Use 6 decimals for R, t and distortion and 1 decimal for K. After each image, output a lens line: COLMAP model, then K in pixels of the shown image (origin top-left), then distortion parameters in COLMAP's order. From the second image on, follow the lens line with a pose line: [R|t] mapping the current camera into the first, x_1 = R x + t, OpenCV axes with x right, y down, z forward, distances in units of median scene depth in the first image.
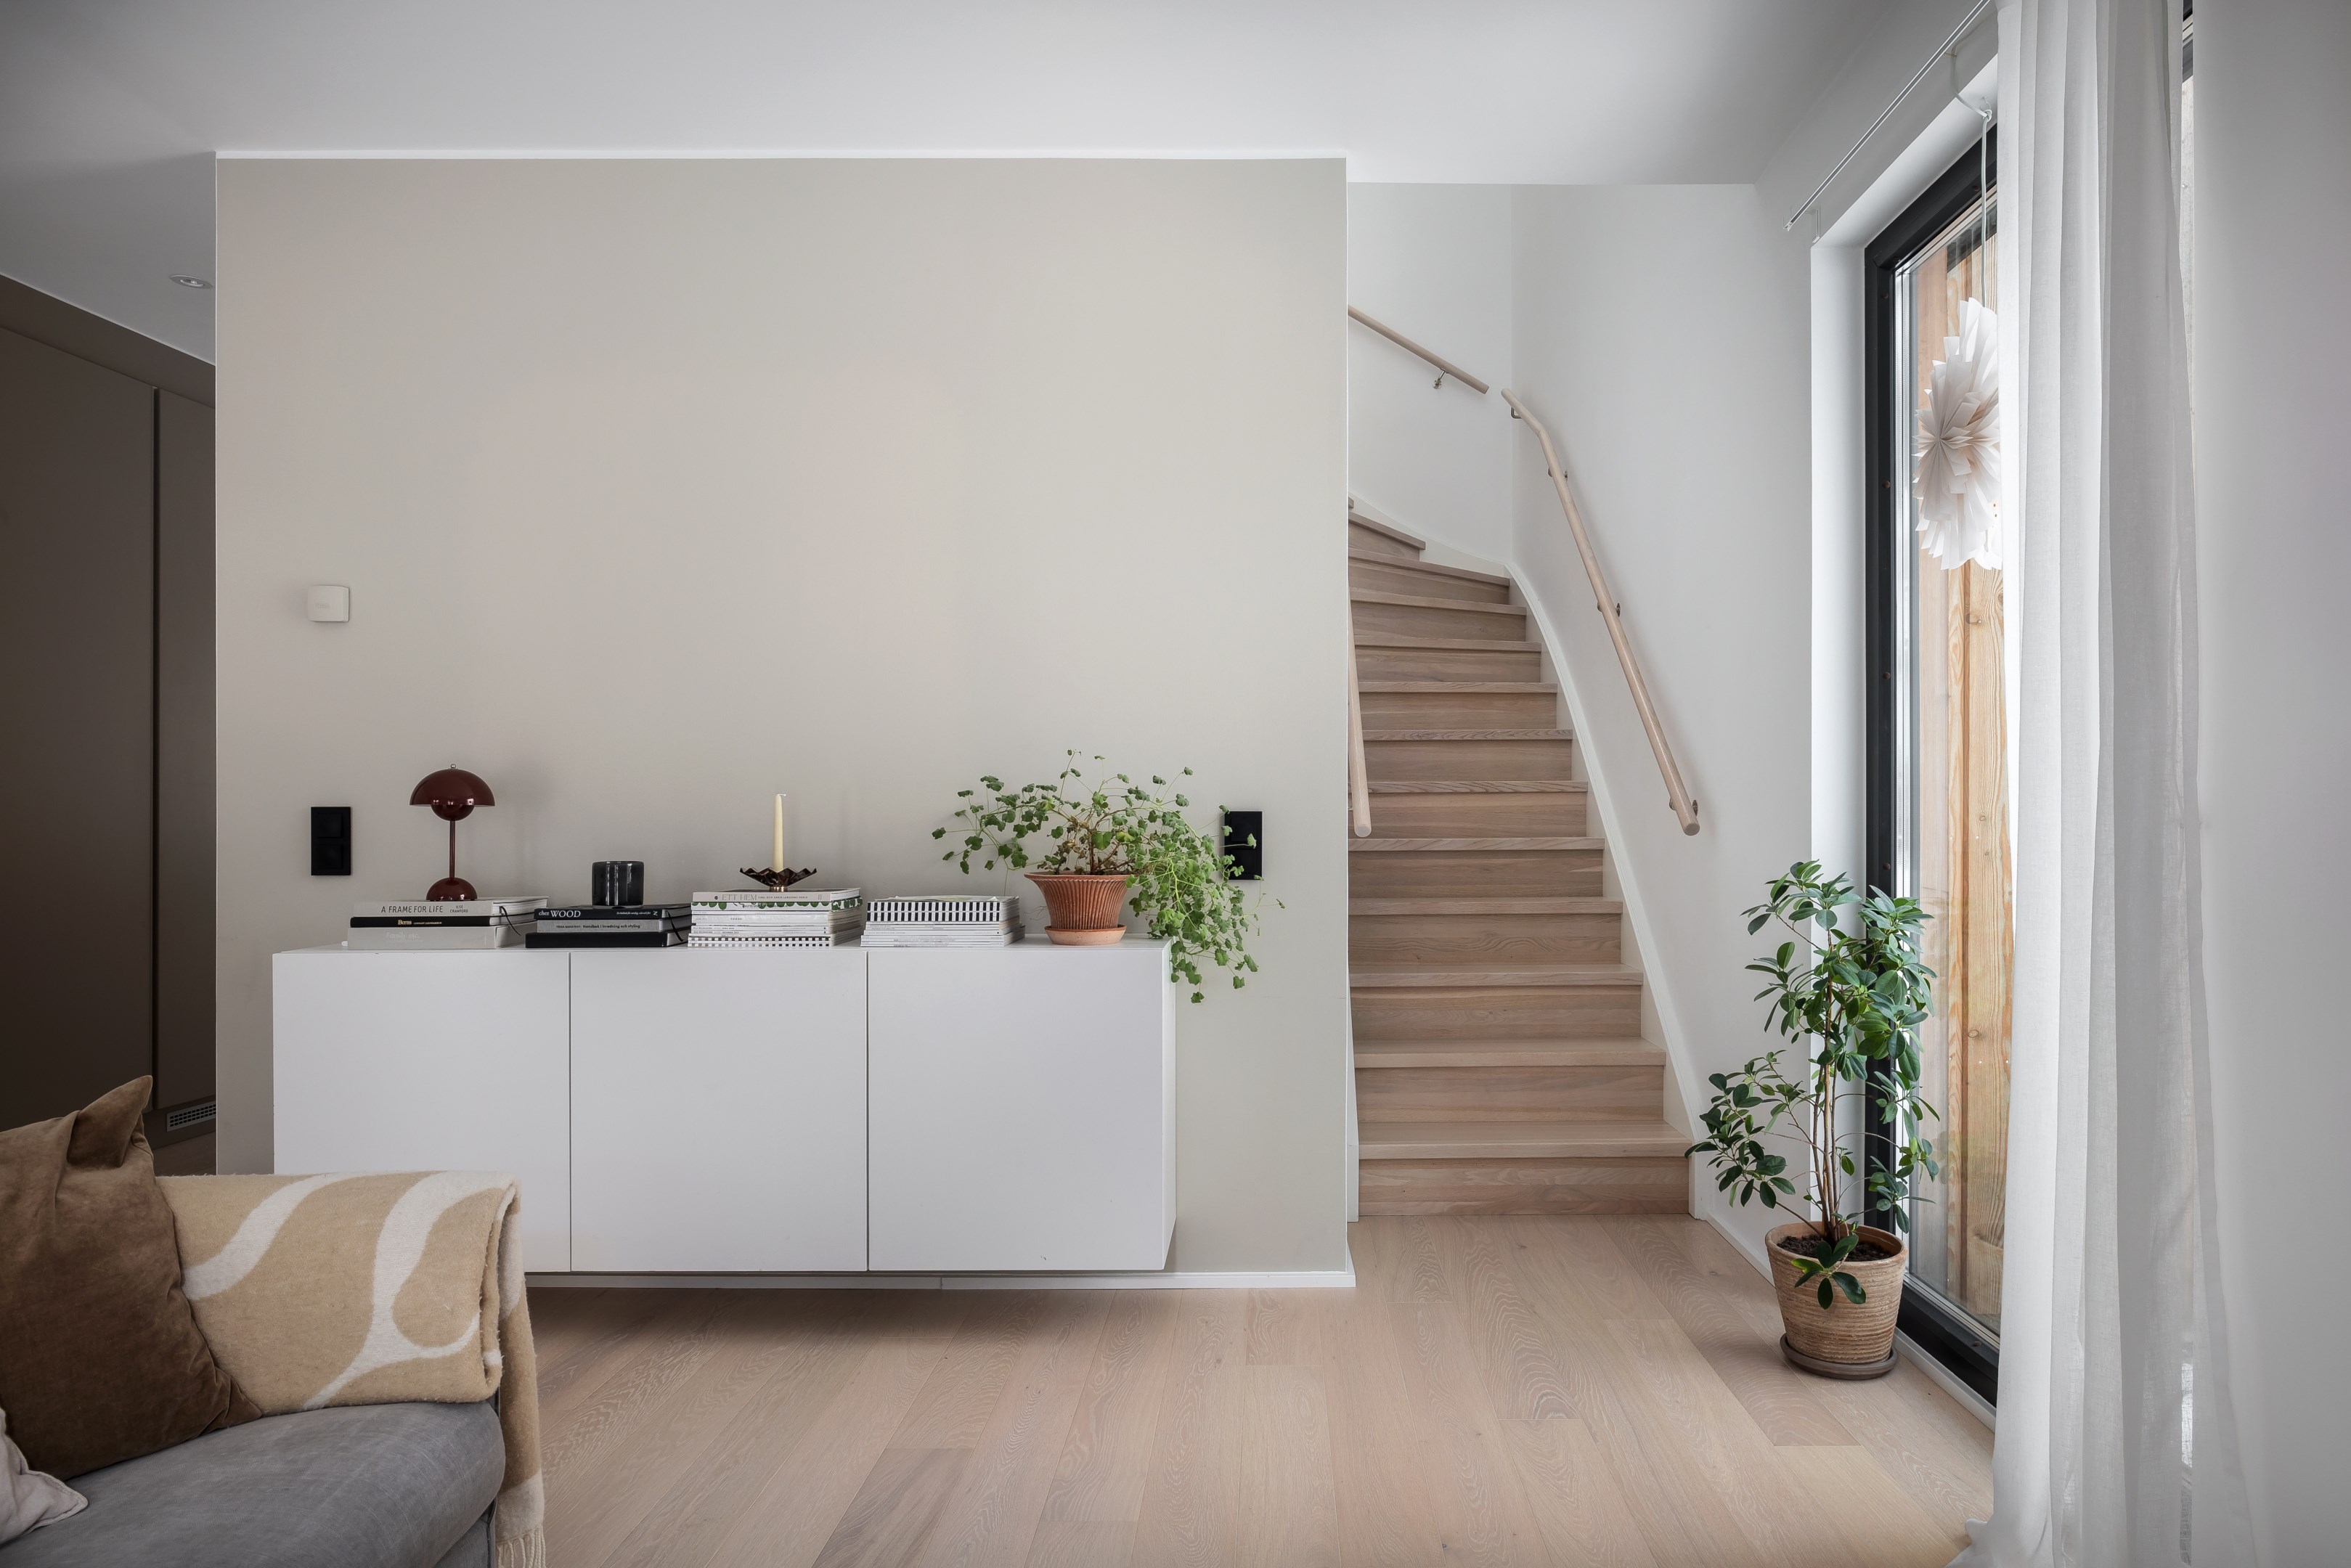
lens RADIAL K [[1409.0, 0, 1179.5], [0, 1409.0, 802.0], [0, 0, 1]] dist [-0.002155, -0.000760]
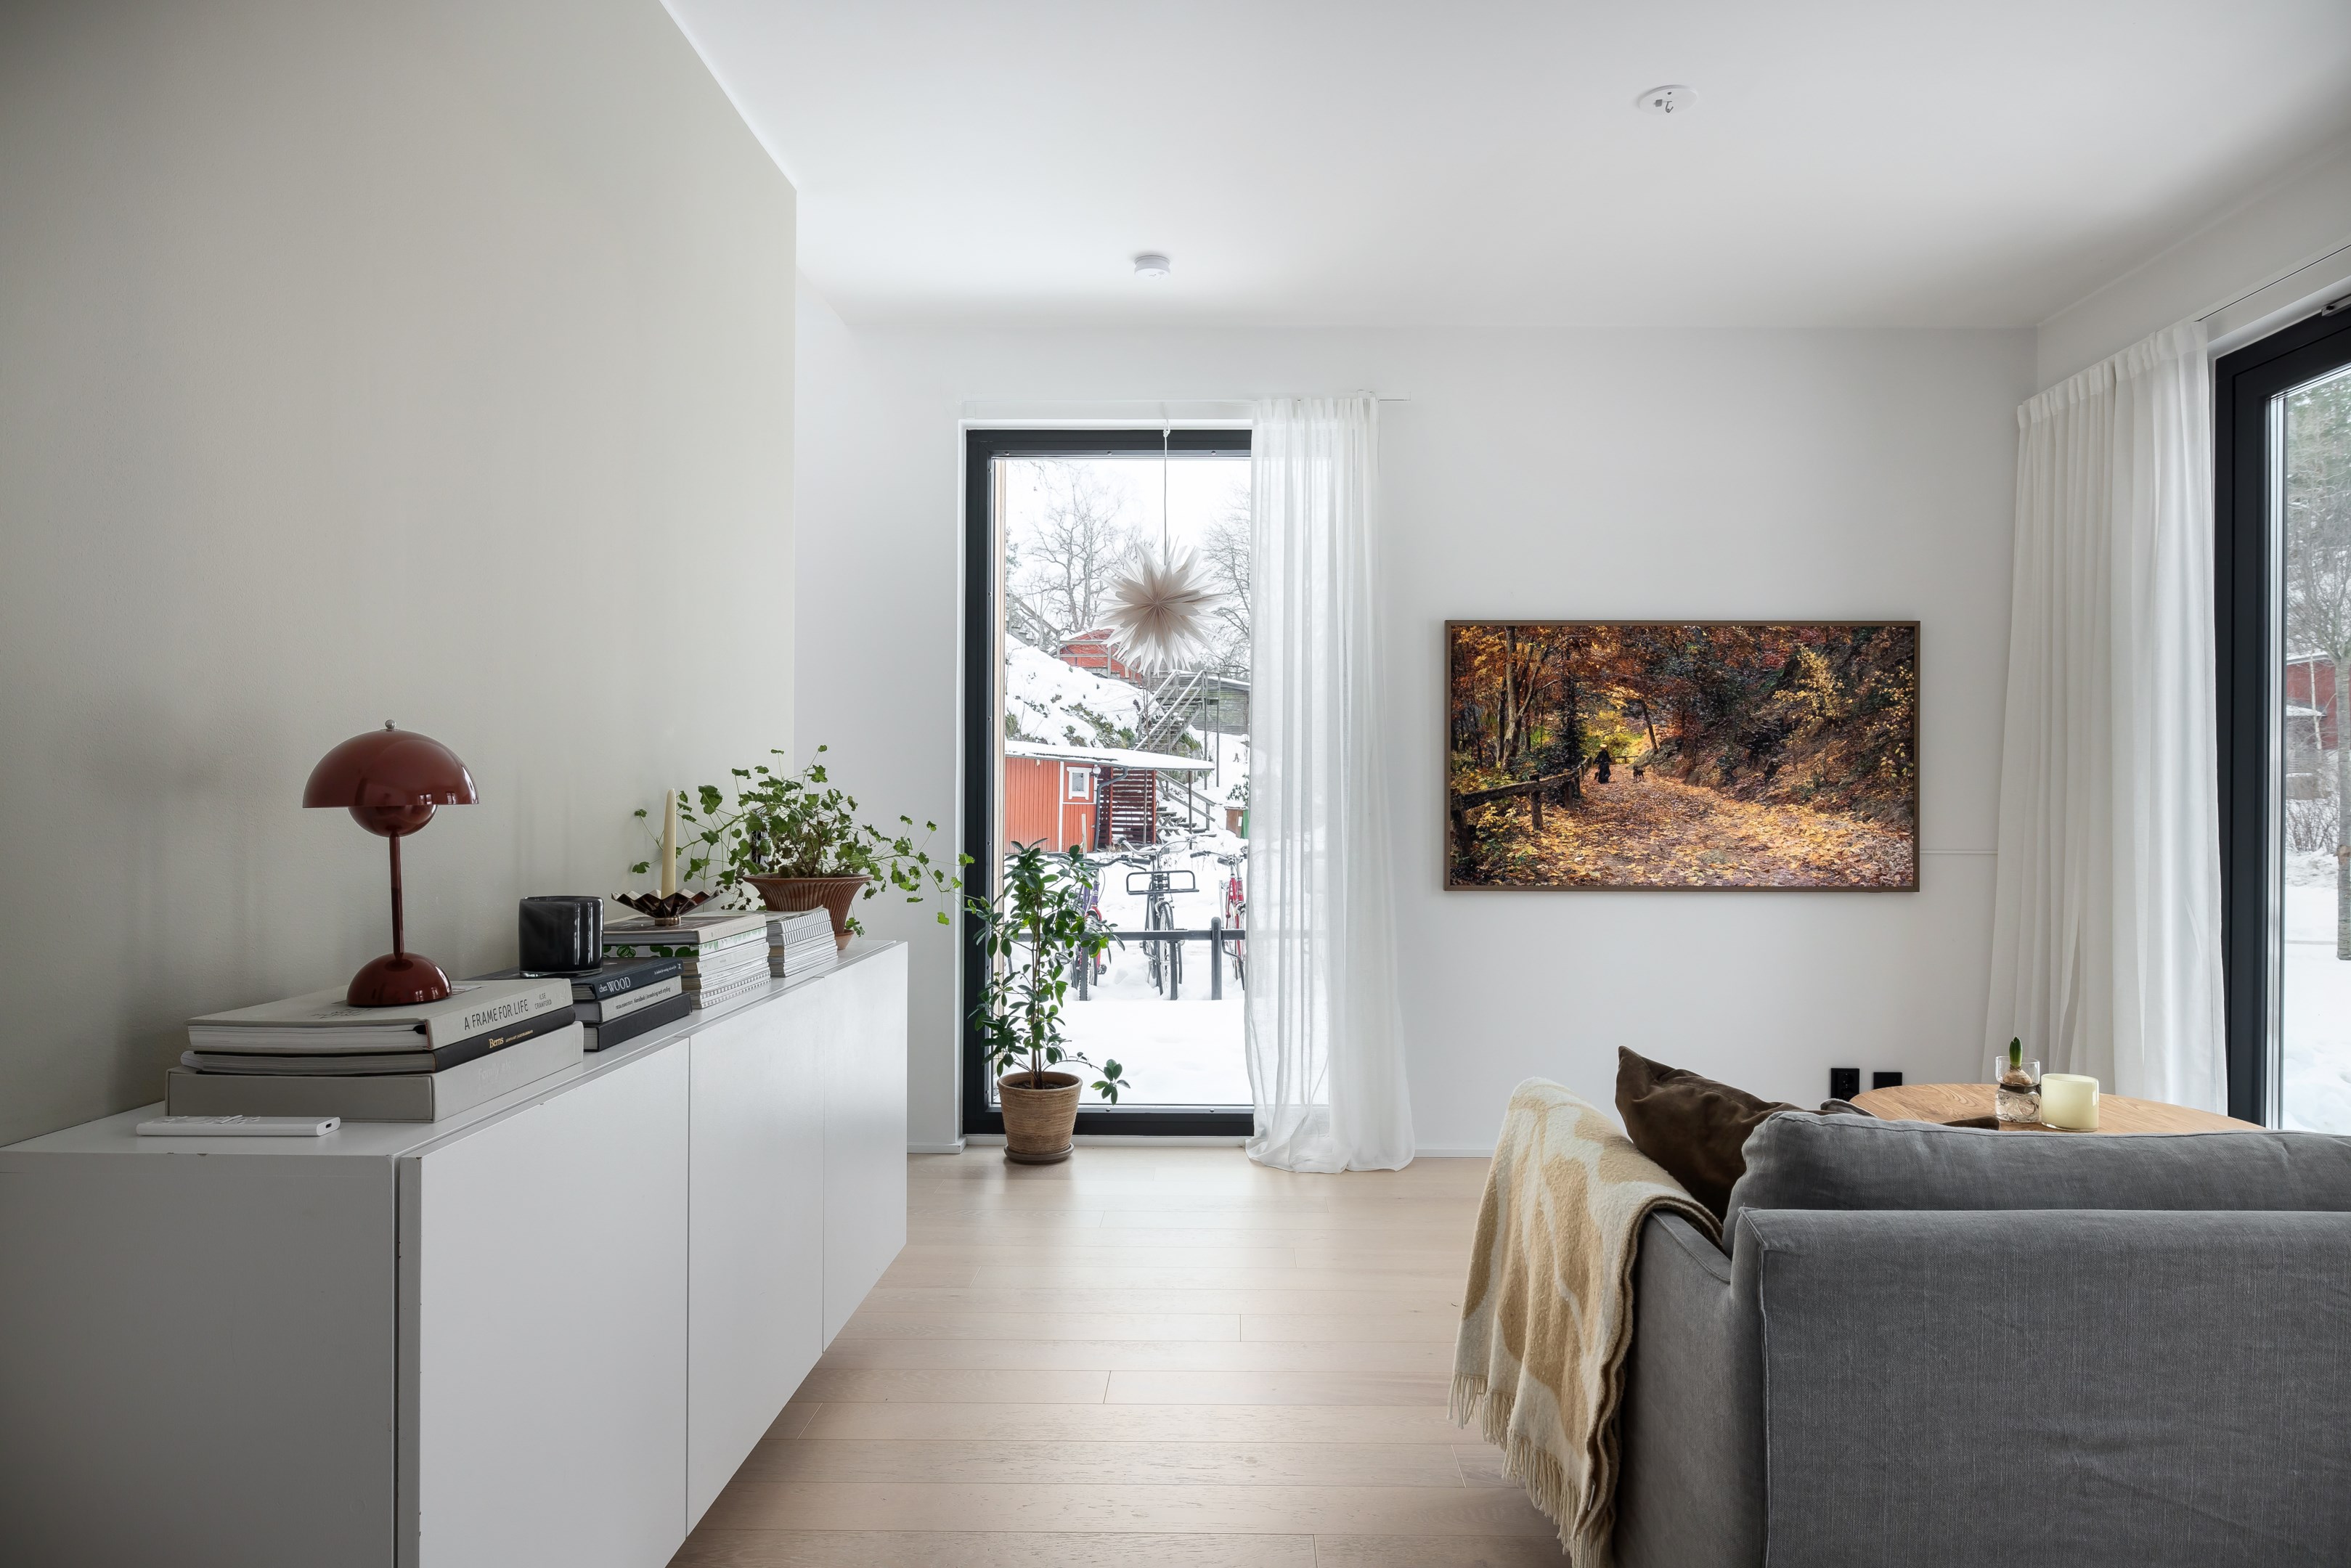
lens RADIAL K [[1409.0, 0, 1179.5], [0, 1409.0, 802.0], [0, 0, 1]] dist [-0.002155, -0.000760]
pose [[0.034885, -0.000167, 0.999391, -0.992817], [-0.006199, 0.999981, 0.000383, -0.000263], [-0.999372, -0.006208, 0.034883, 0.712697]]
